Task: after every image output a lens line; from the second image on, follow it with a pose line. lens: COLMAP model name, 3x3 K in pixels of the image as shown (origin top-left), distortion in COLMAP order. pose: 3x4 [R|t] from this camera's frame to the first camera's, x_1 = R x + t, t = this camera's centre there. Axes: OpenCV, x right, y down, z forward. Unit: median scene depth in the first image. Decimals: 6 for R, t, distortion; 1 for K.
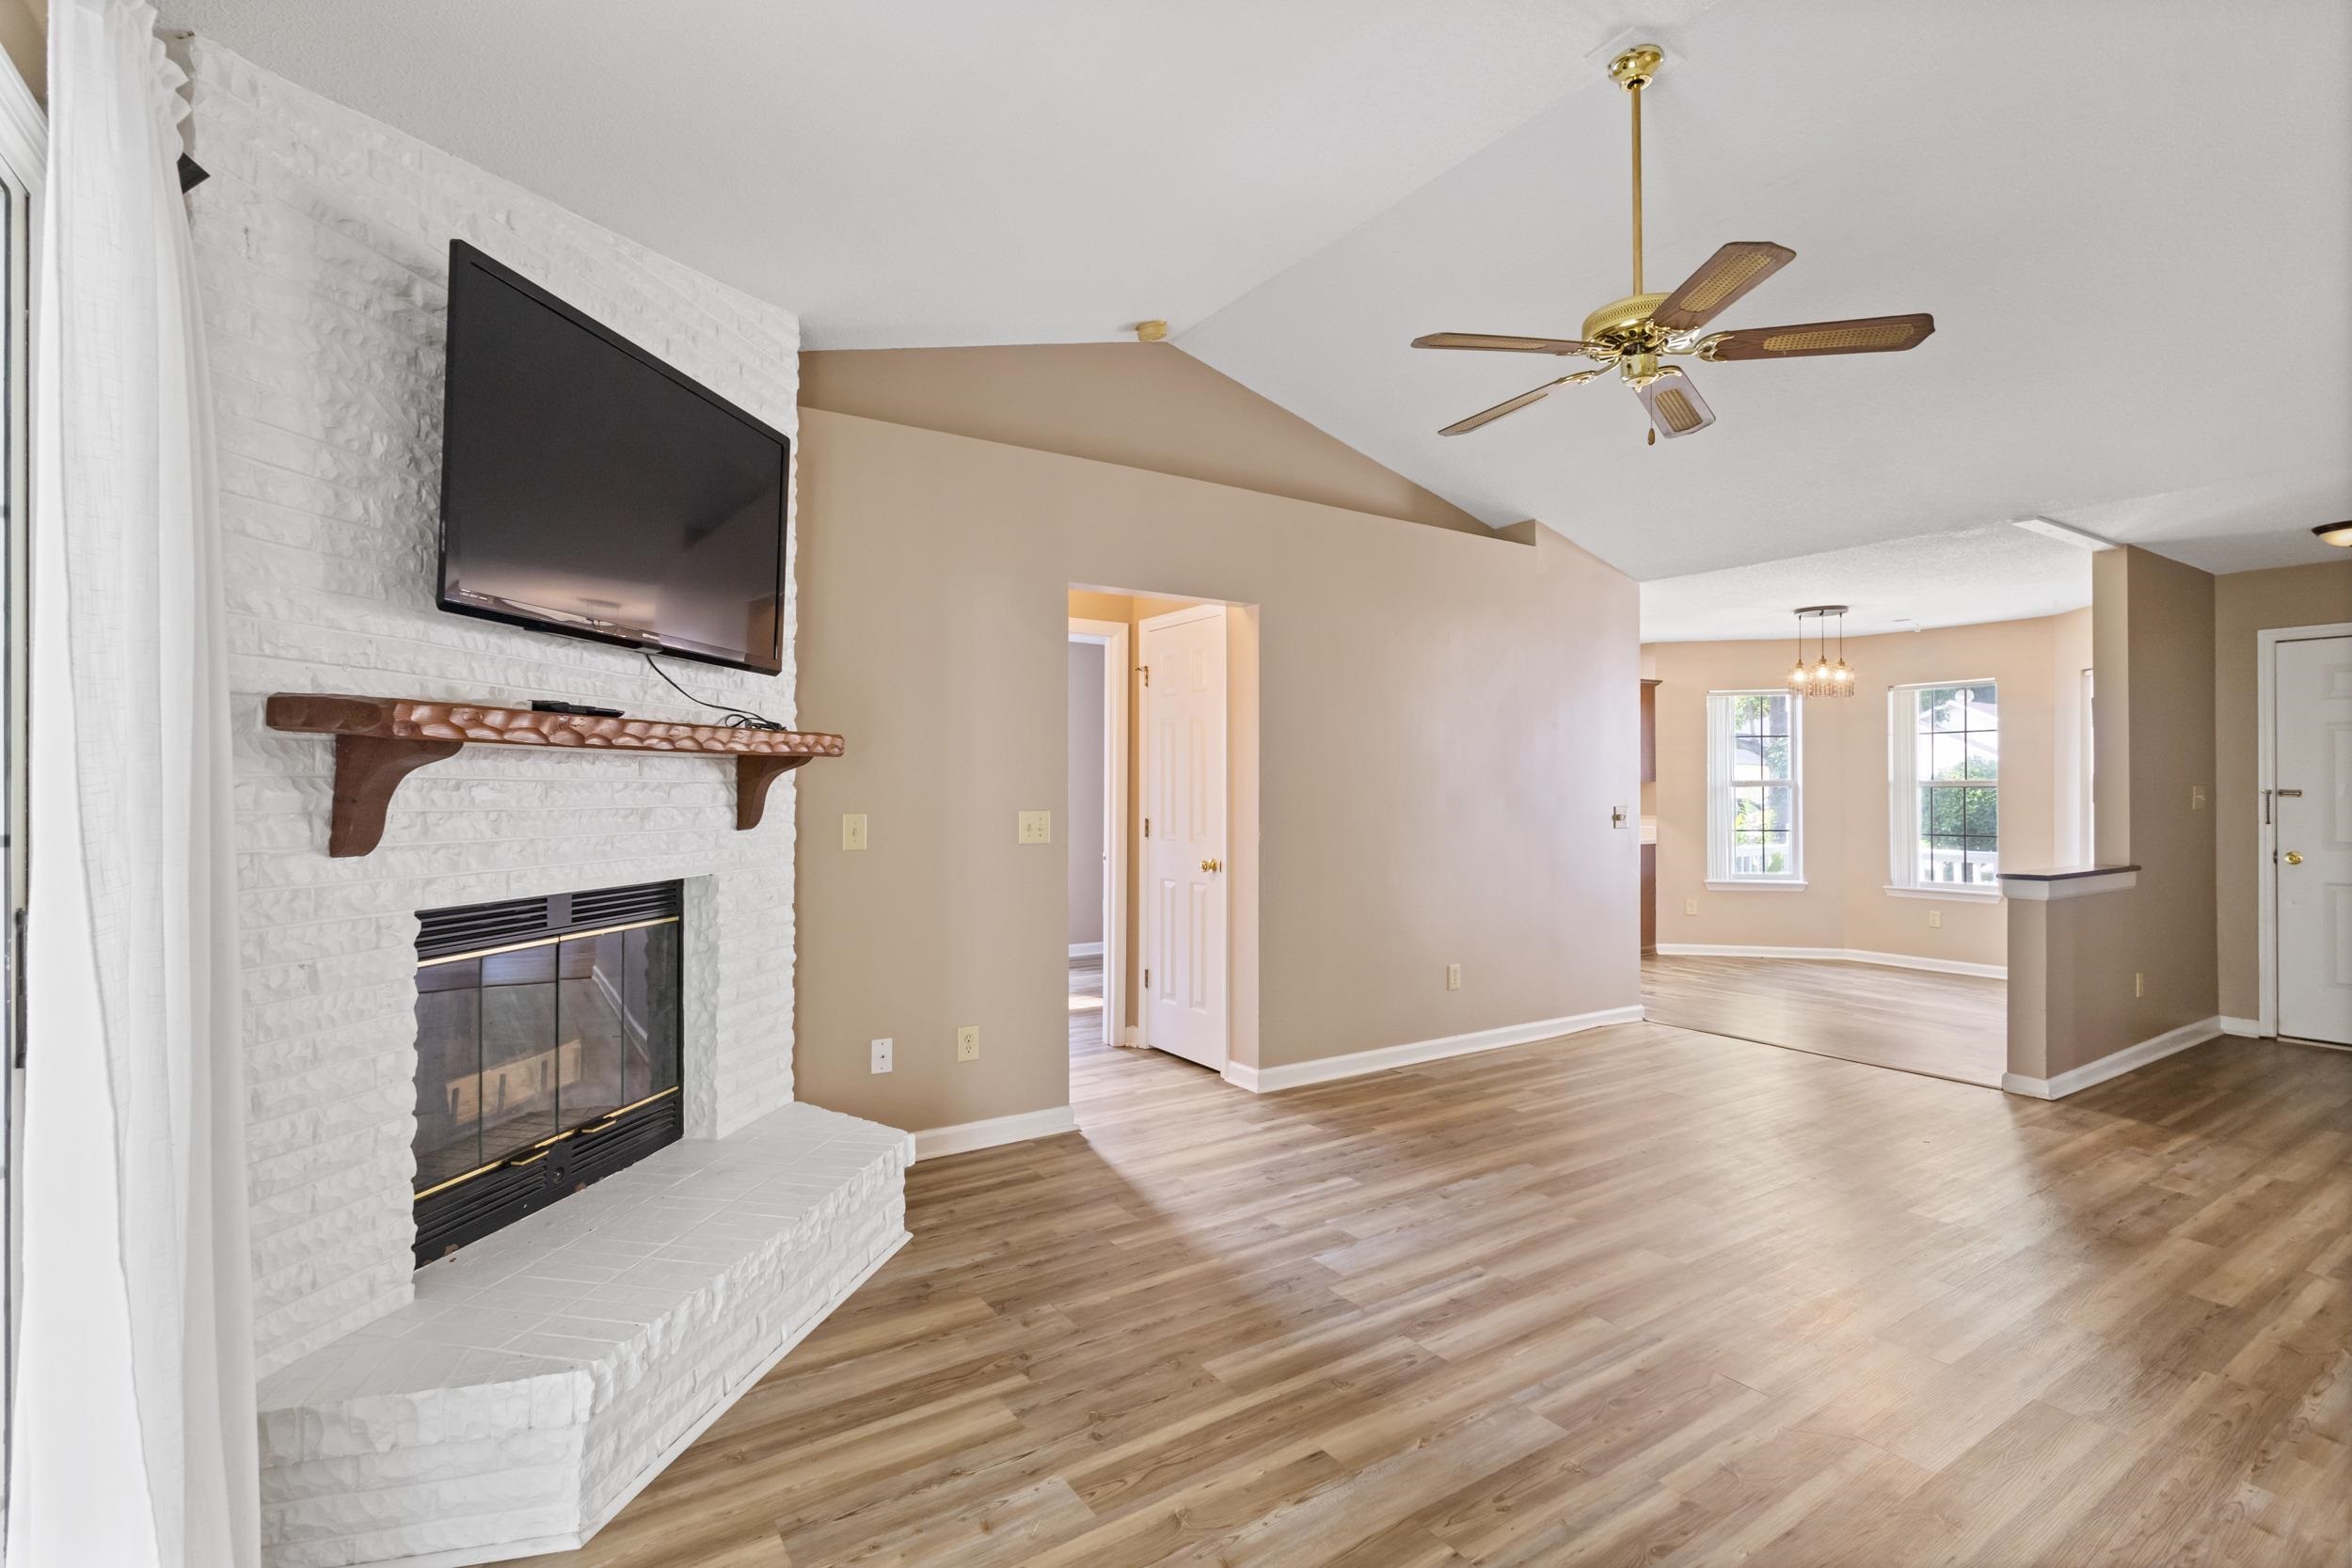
lens RADIAL K [[1095.5, 0, 1144.2], [0, 1095.5, 799.2], [0, 0, 1]] dist [0.011778, -0.002502]
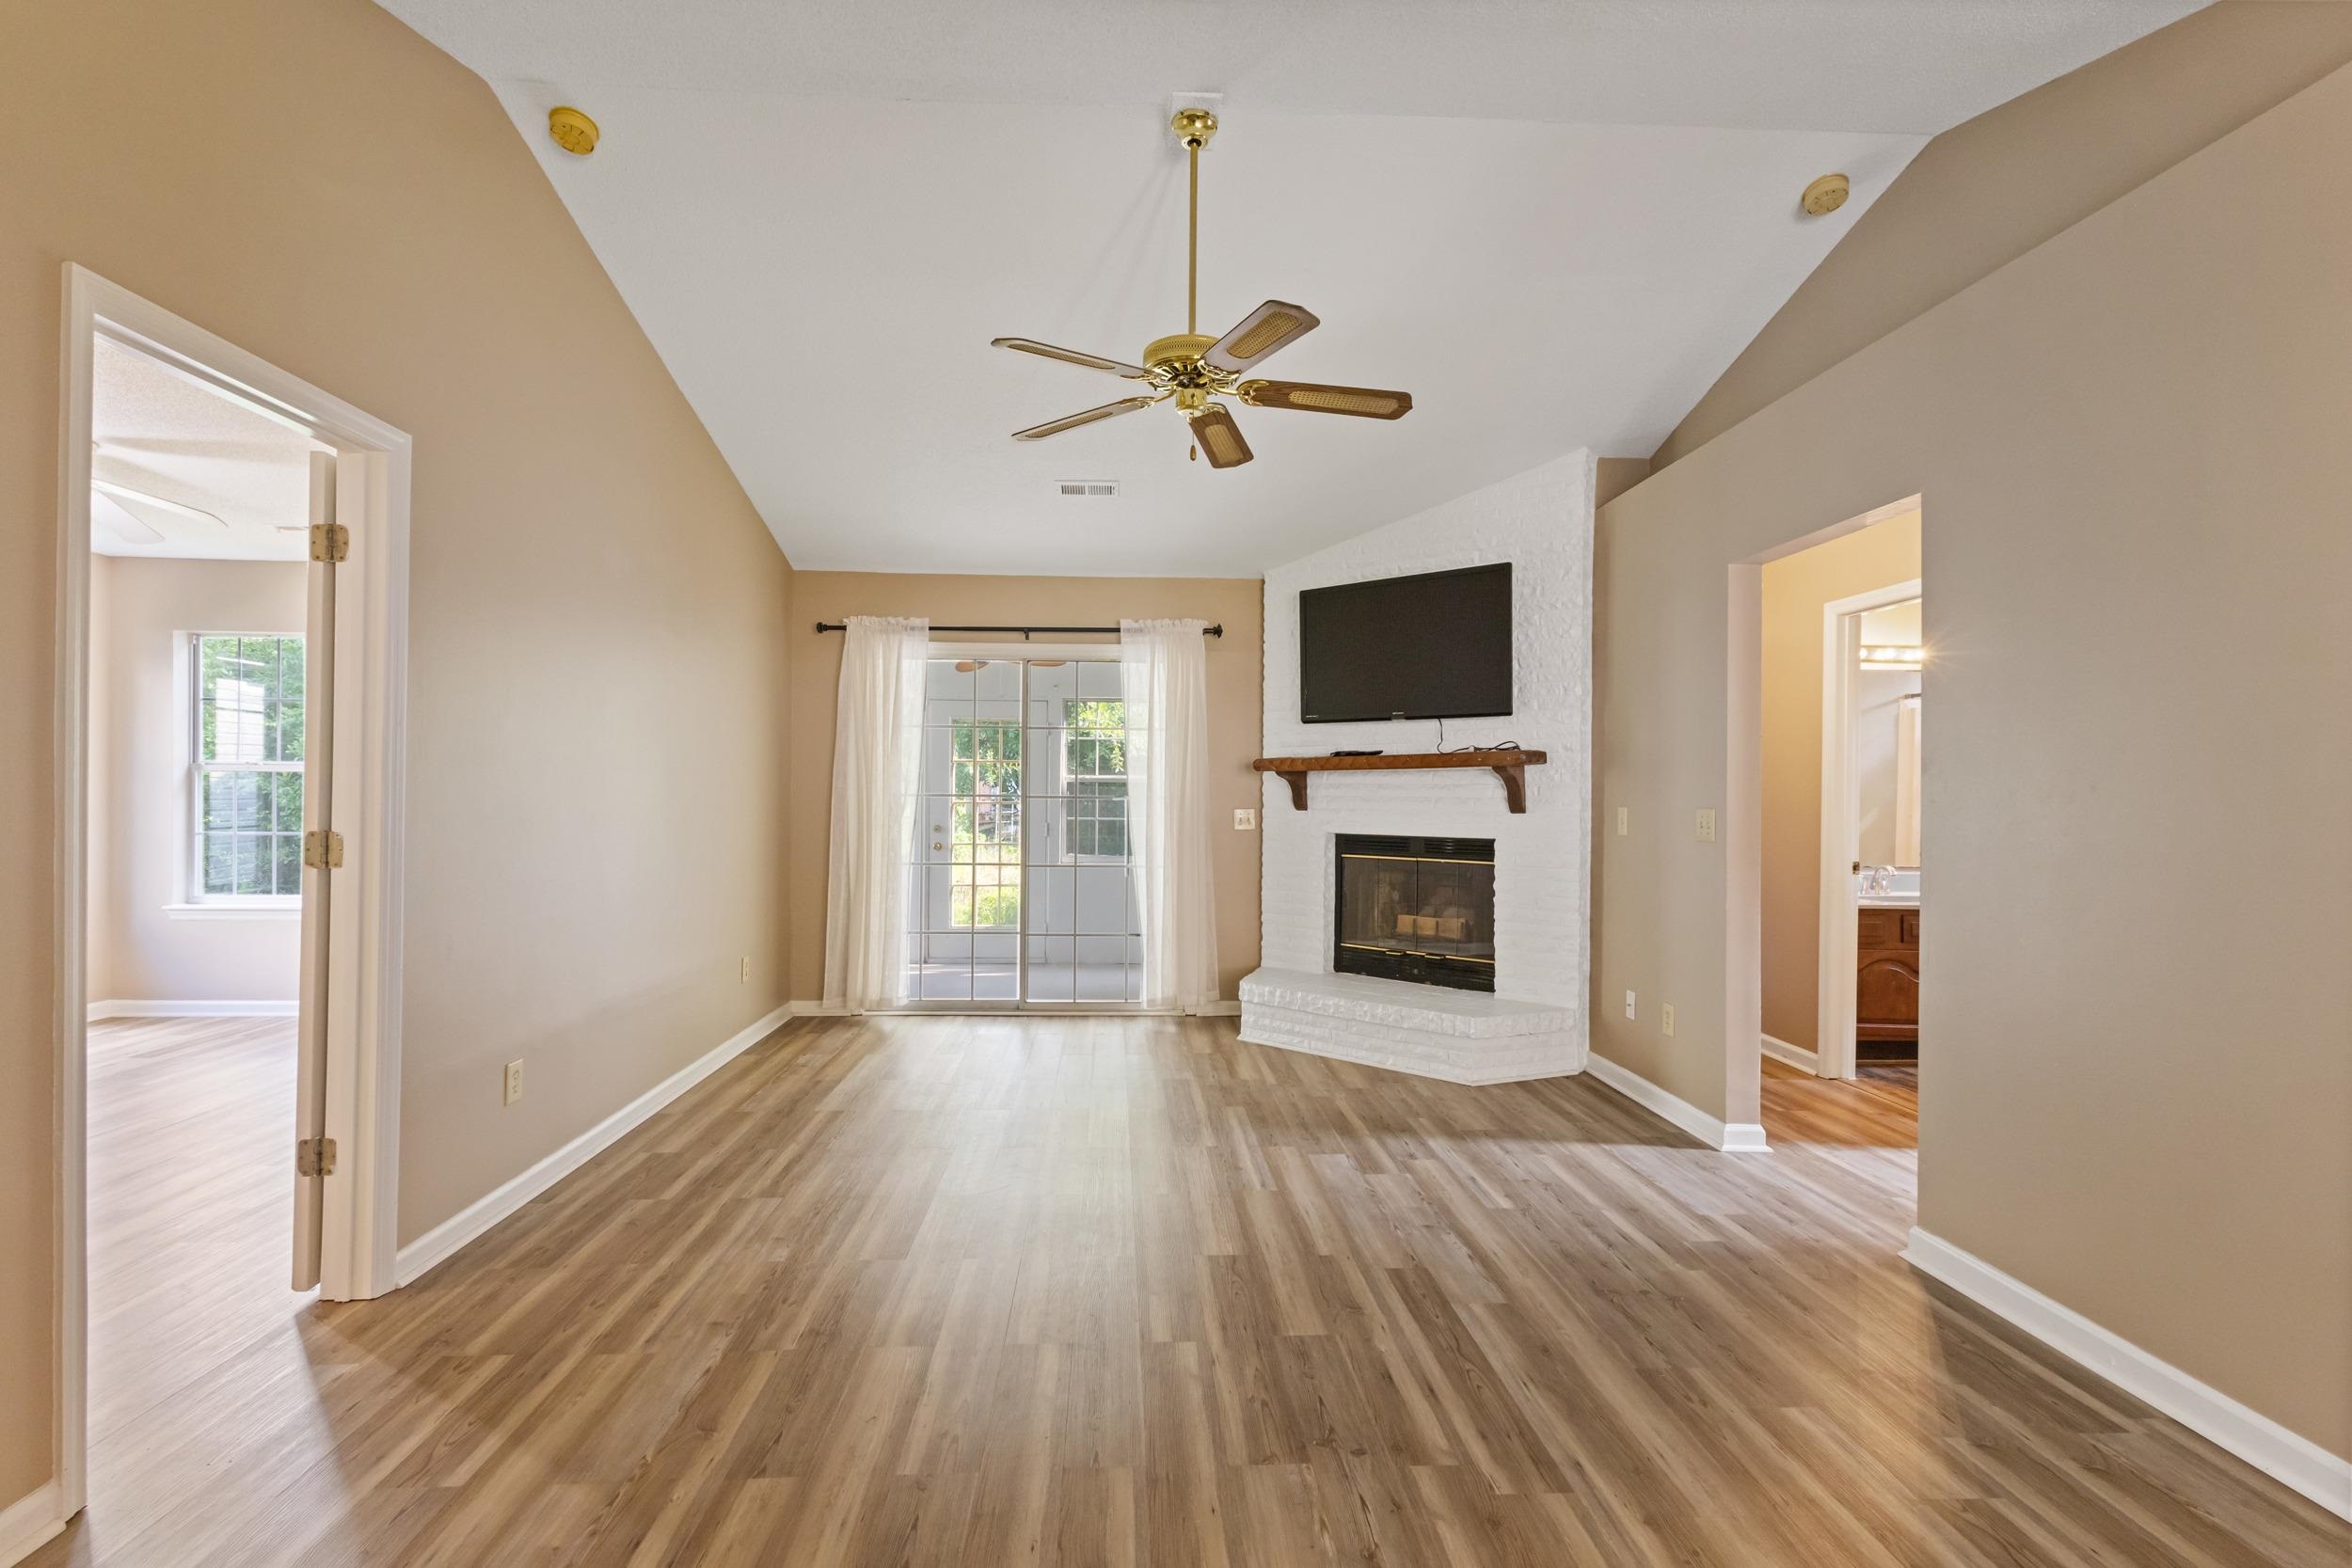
lens RADIAL K [[1095.5, 0, 1167.0], [0, 1095.5, 803.0], [0, 0, 1]] dist [0.011778, -0.002502]
pose [[-0.510970, 0.001005, -0.859598, 1.250046], [-0.013385, 0.999869, 0.009126, 0.006467], [0.859494, 0.016168, -0.510890, 1.365551]]
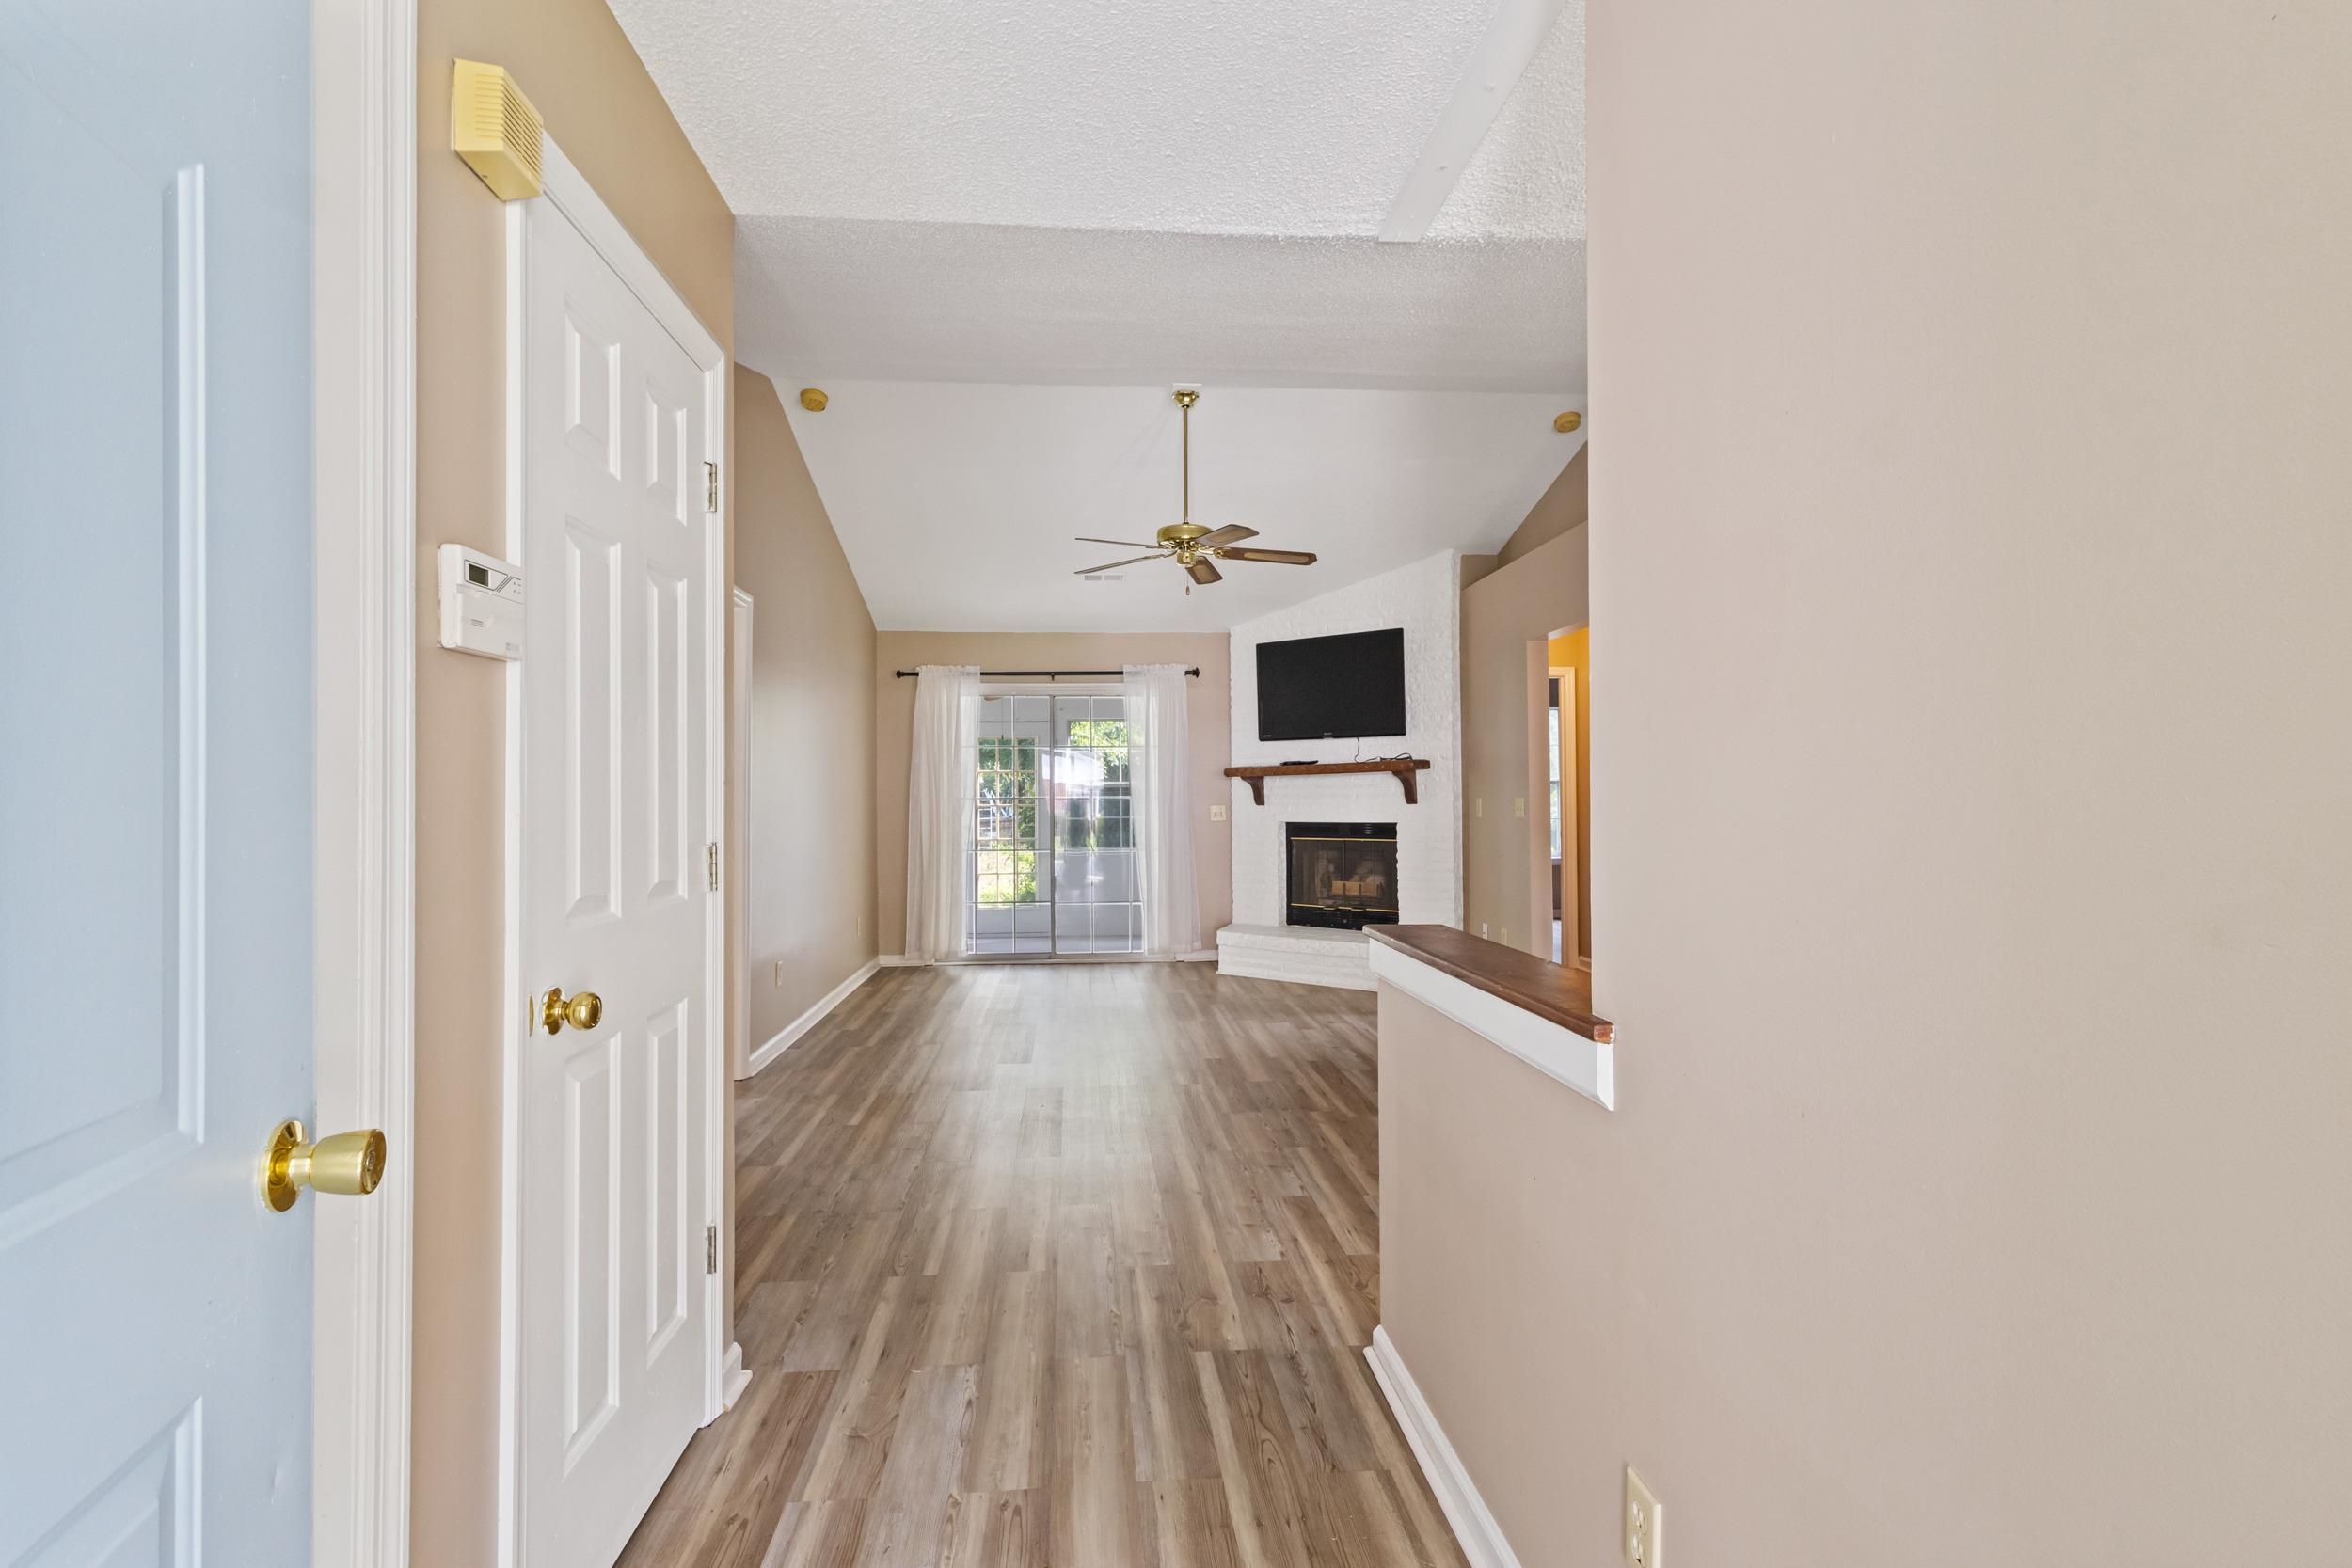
lens RADIAL K [[1095.5, 0, 1171.5], [0, 1095.5, 773.8], [0, 0, 1]] dist [0.011778, -0.002502]
pose [[-0.482423, -0.018922, -0.875734, 1.831560], [0.002226, 0.999737, -0.022828, 0.017415], [0.875936, -0.012963, -0.482254, 1.643815]]
